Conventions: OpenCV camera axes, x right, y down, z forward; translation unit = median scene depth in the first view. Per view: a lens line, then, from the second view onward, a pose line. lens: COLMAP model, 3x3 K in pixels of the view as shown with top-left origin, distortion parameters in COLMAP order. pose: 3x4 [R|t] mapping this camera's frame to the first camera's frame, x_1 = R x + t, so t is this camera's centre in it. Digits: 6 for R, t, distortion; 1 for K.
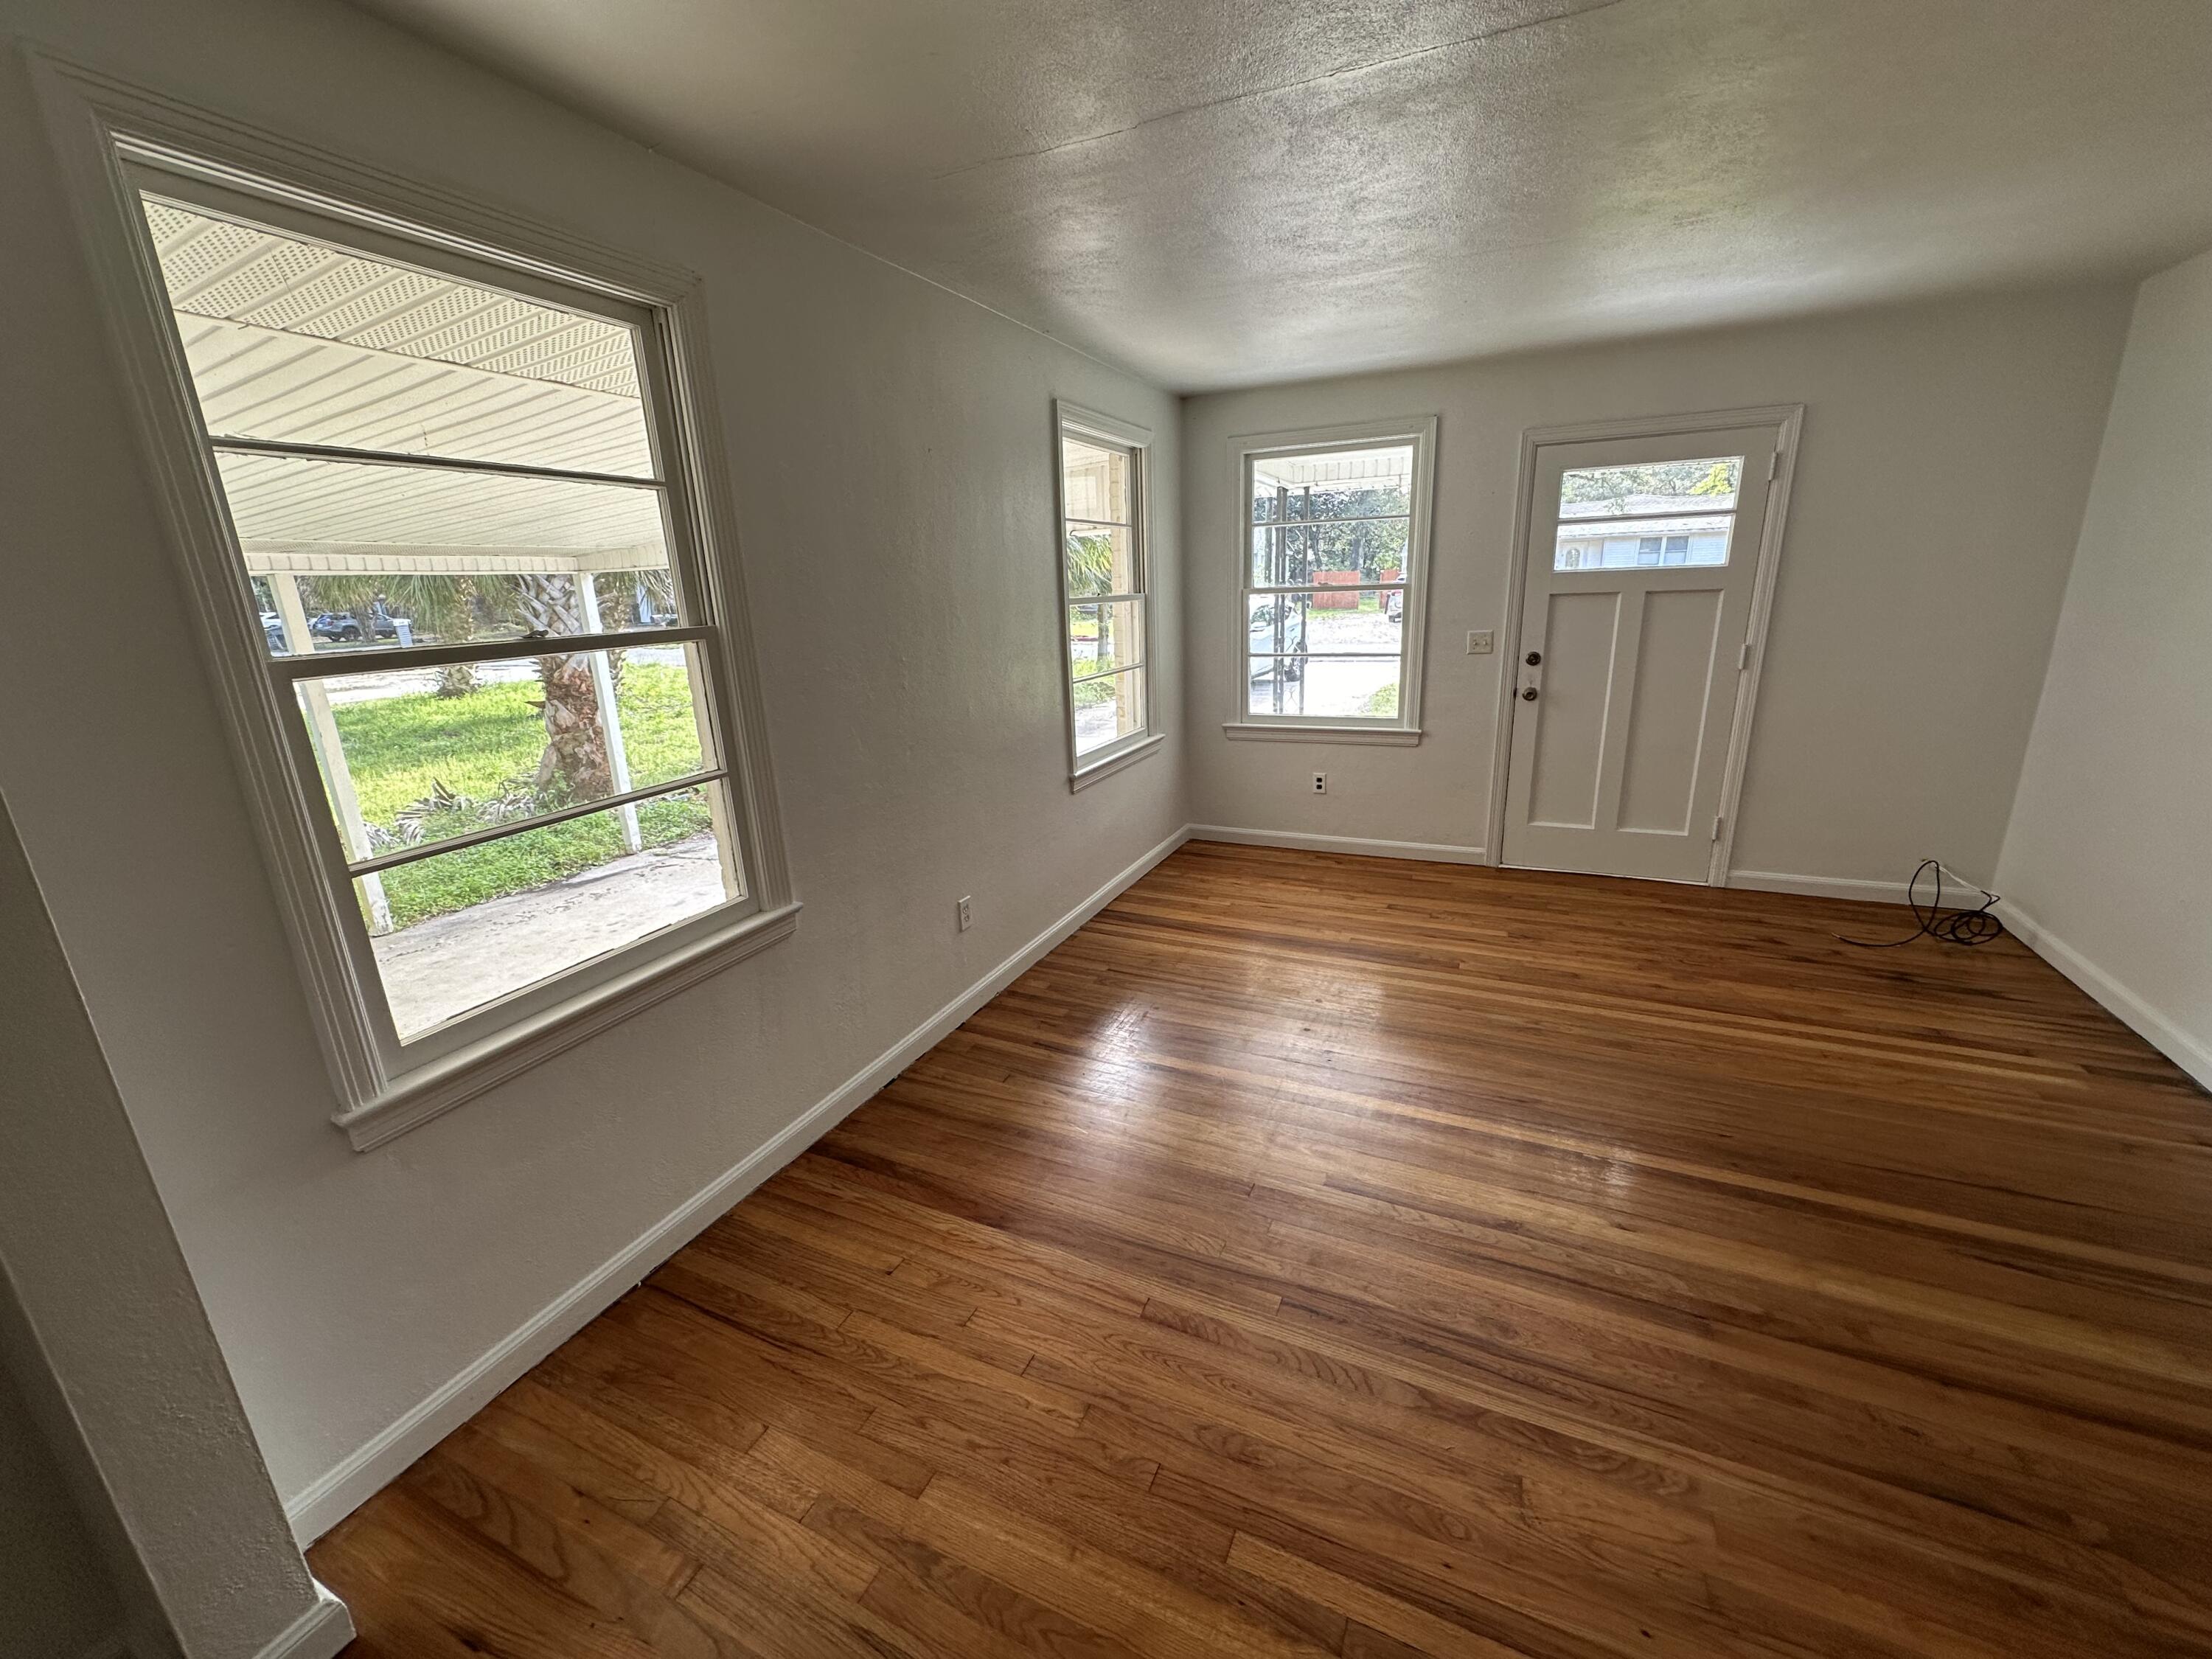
lens RADIAL K [[880.6, 0, 1104.1], [0, 880.6, 821.4], [0, 0, 1]] dist [0.001794, 0.000214]
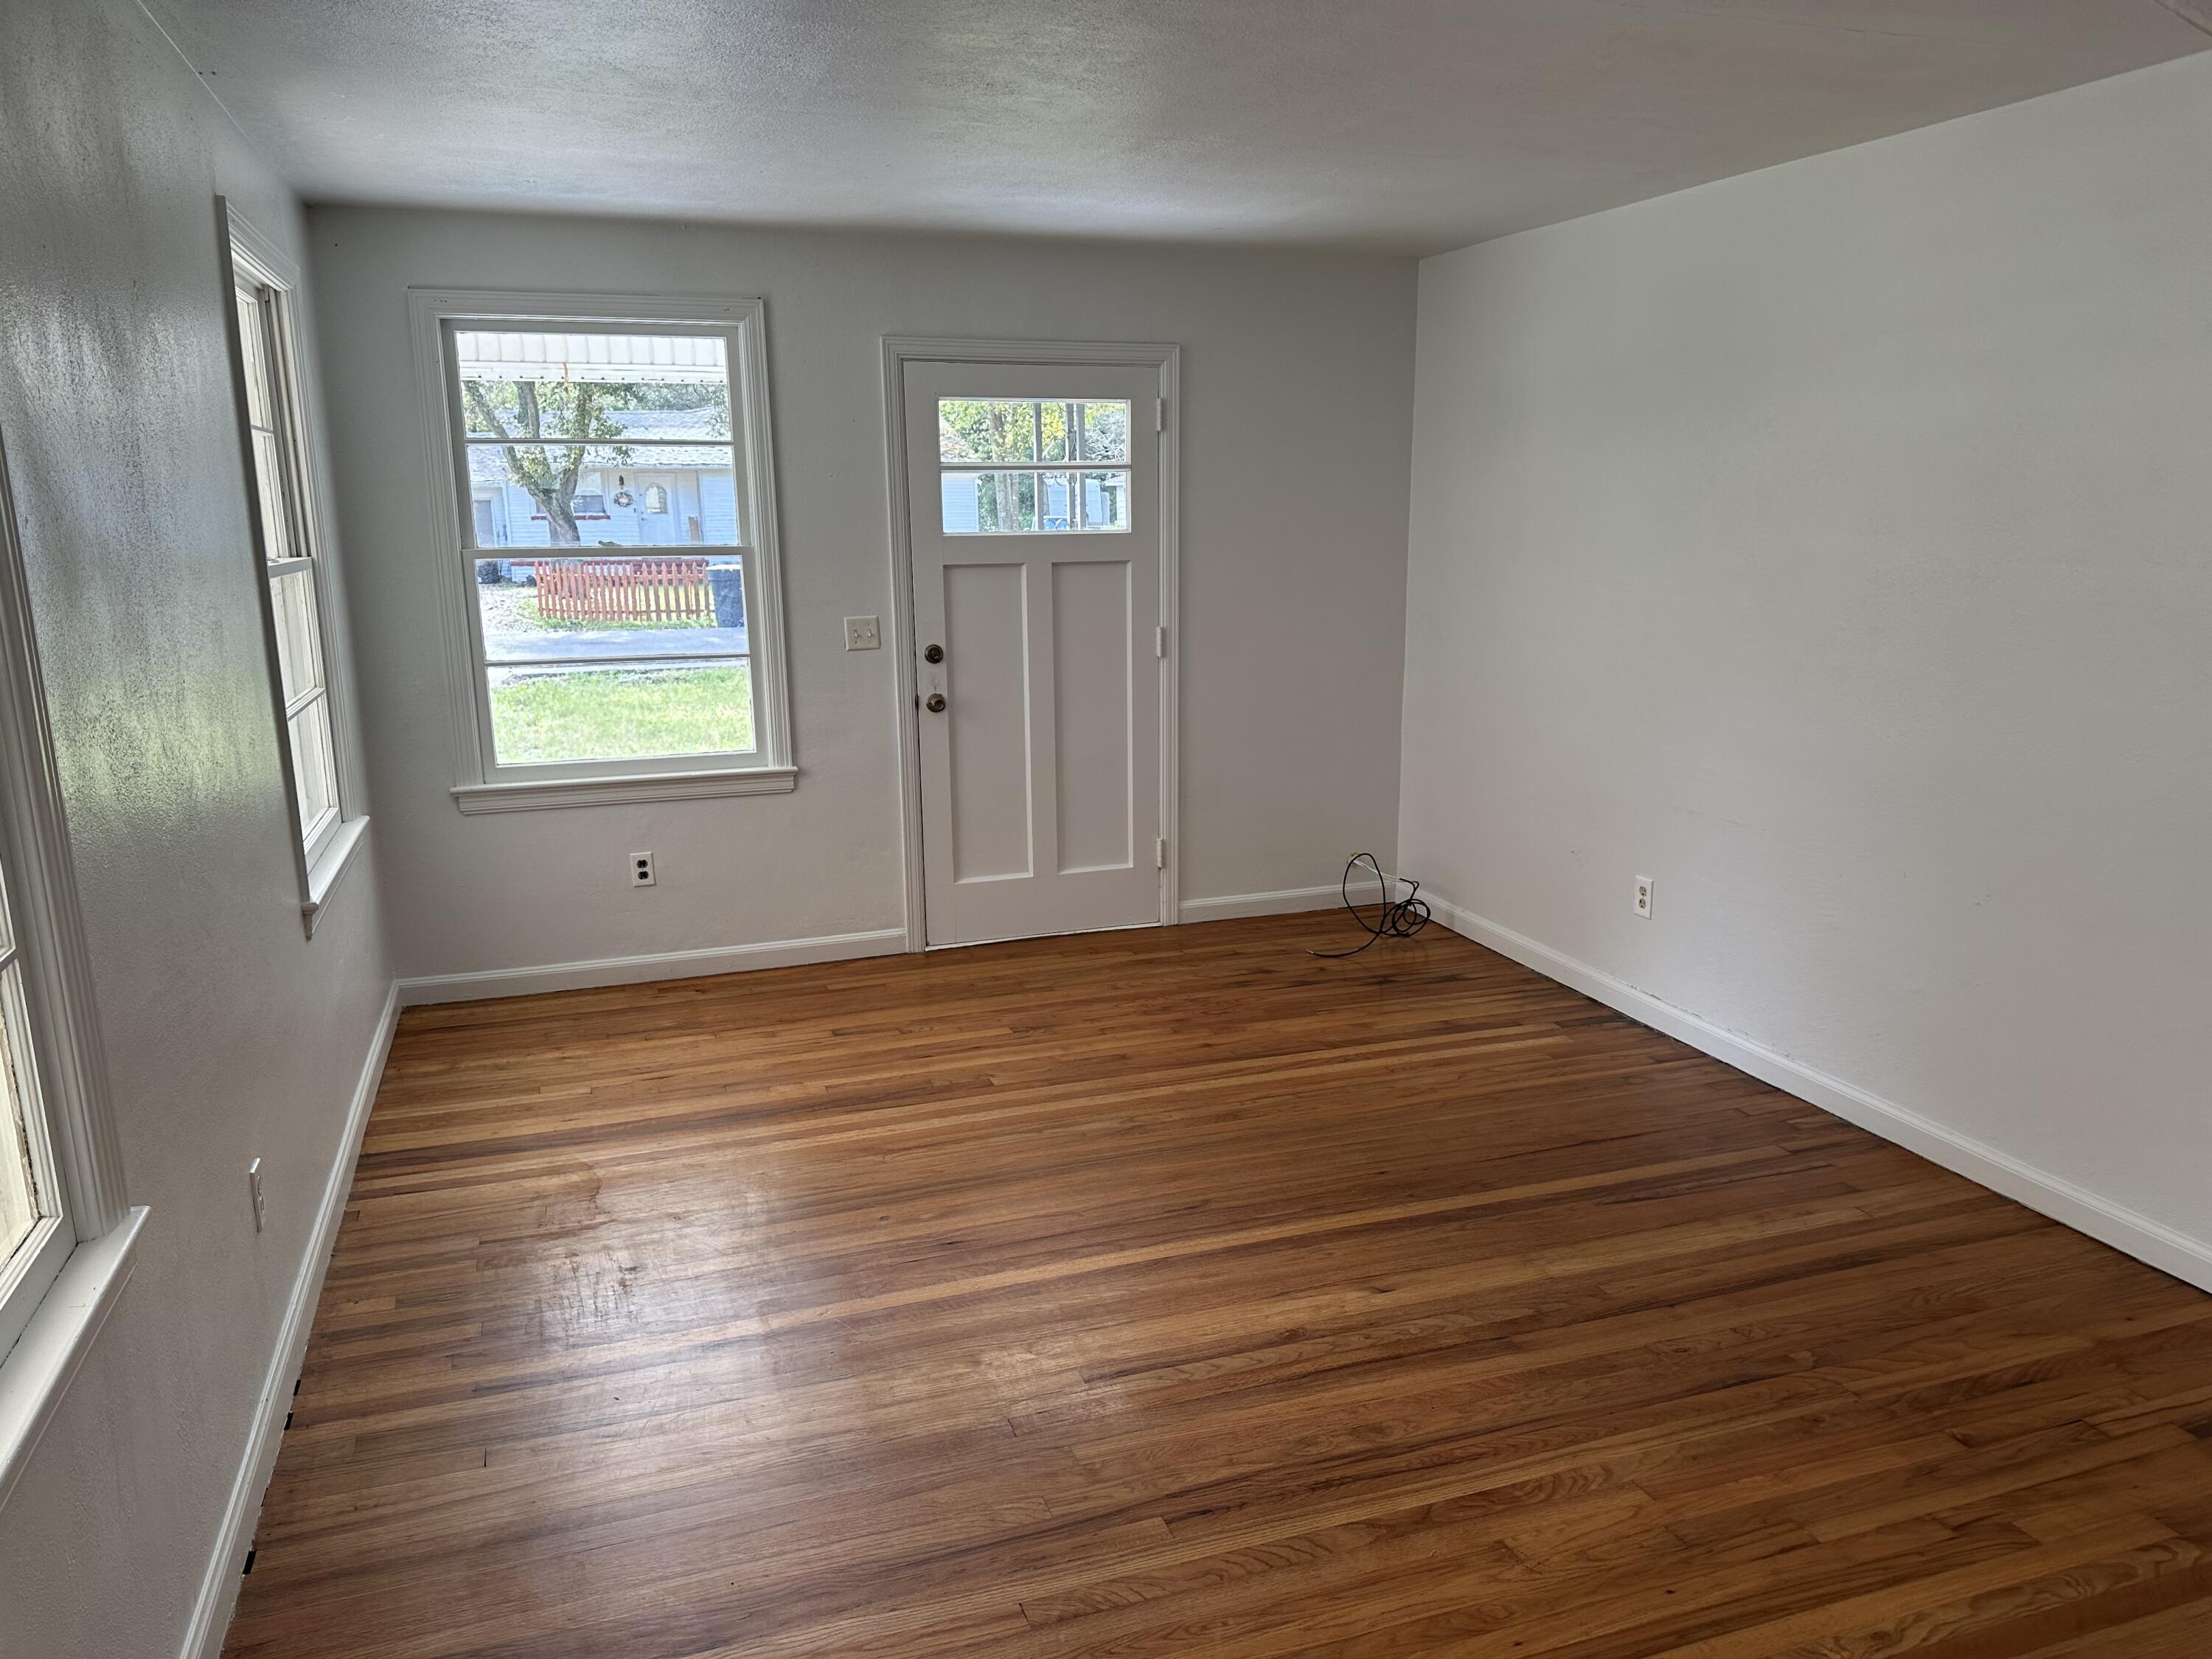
lens RADIAL K [[1539.7, 0, 1097.7], [0, 1539.7, 825.9], [0, 0, 1]] dist [0.133436, -0.209626]
pose [[0.722101, -0.113424, 0.682426, -0.345480], [0.166705, 0.985927, -0.012528, -0.009496], [-0.671401, 0.122810, 0.730848, 0.007102]]
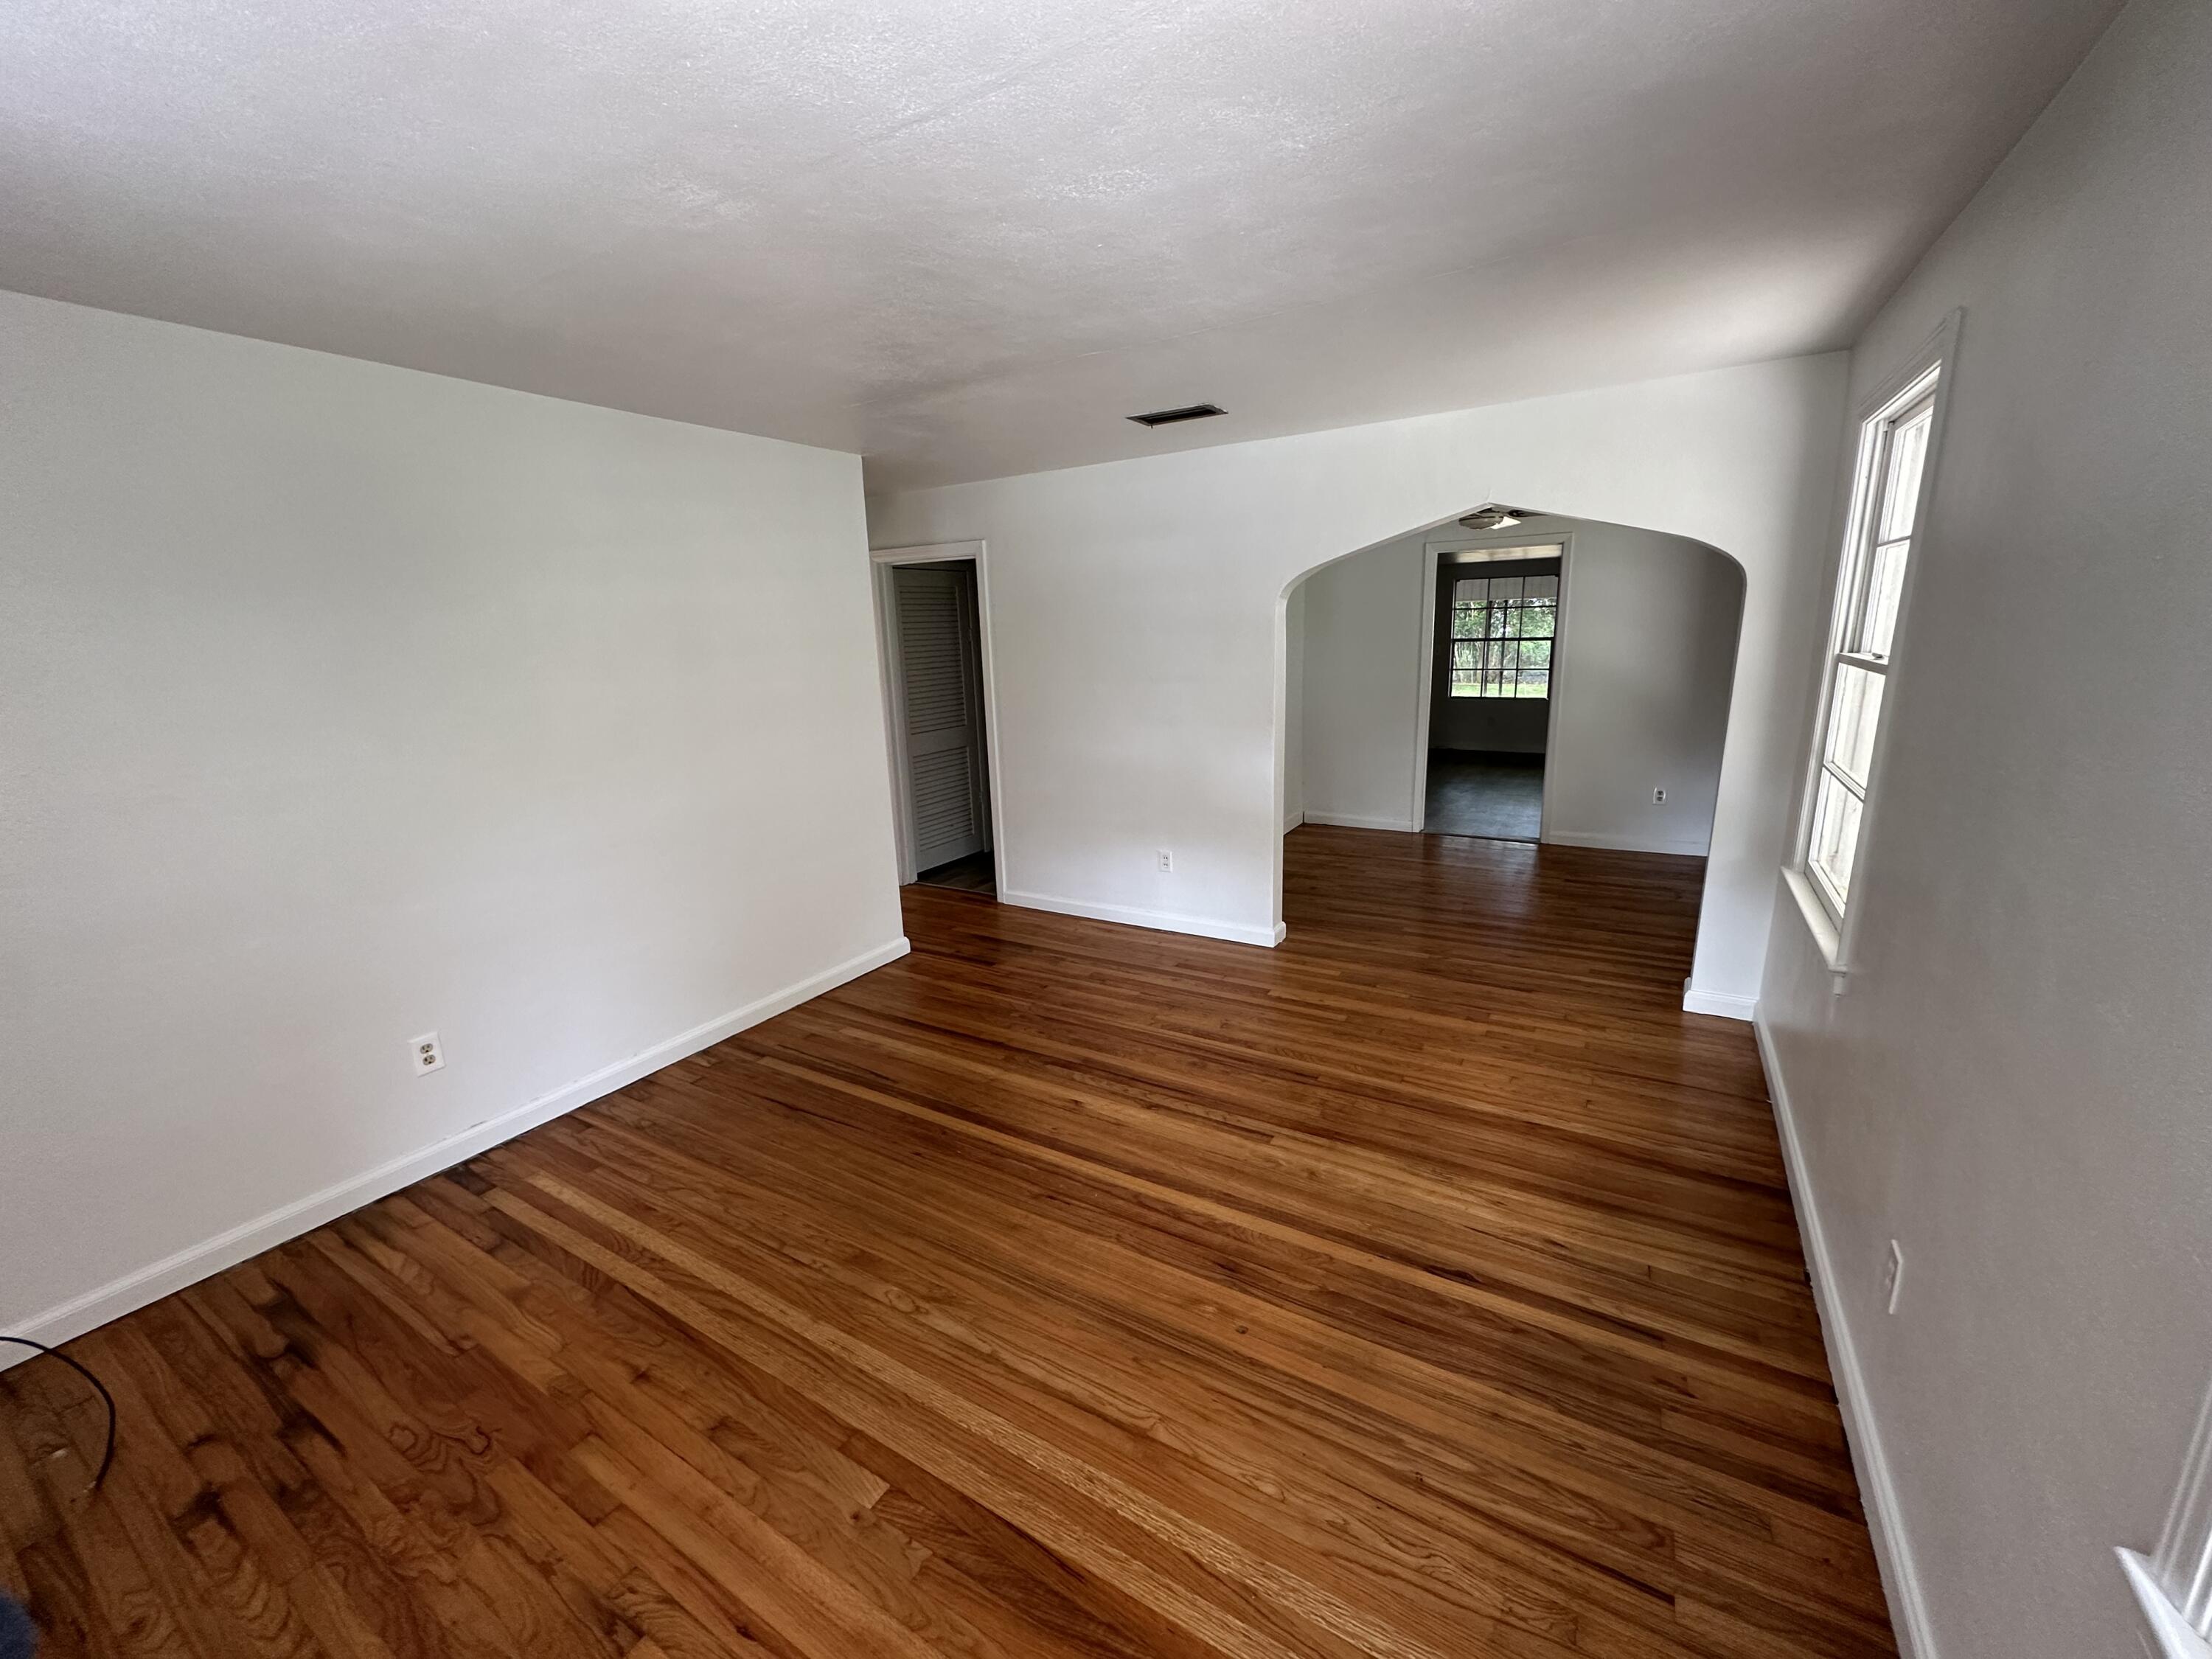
lens RADIAL K [[885.7, 0, 1106.0], [0, 885.7, 829.5], [0, 0, 1]] dist [-0.018890, 0.000018]
pose [[-0.992191, 0.046204, 0.115851, 0.198167], [0.095451, 0.879177, 0.466838, -0.352513], [-0.080284, 0.474250, -0.876722, 1.178778]]
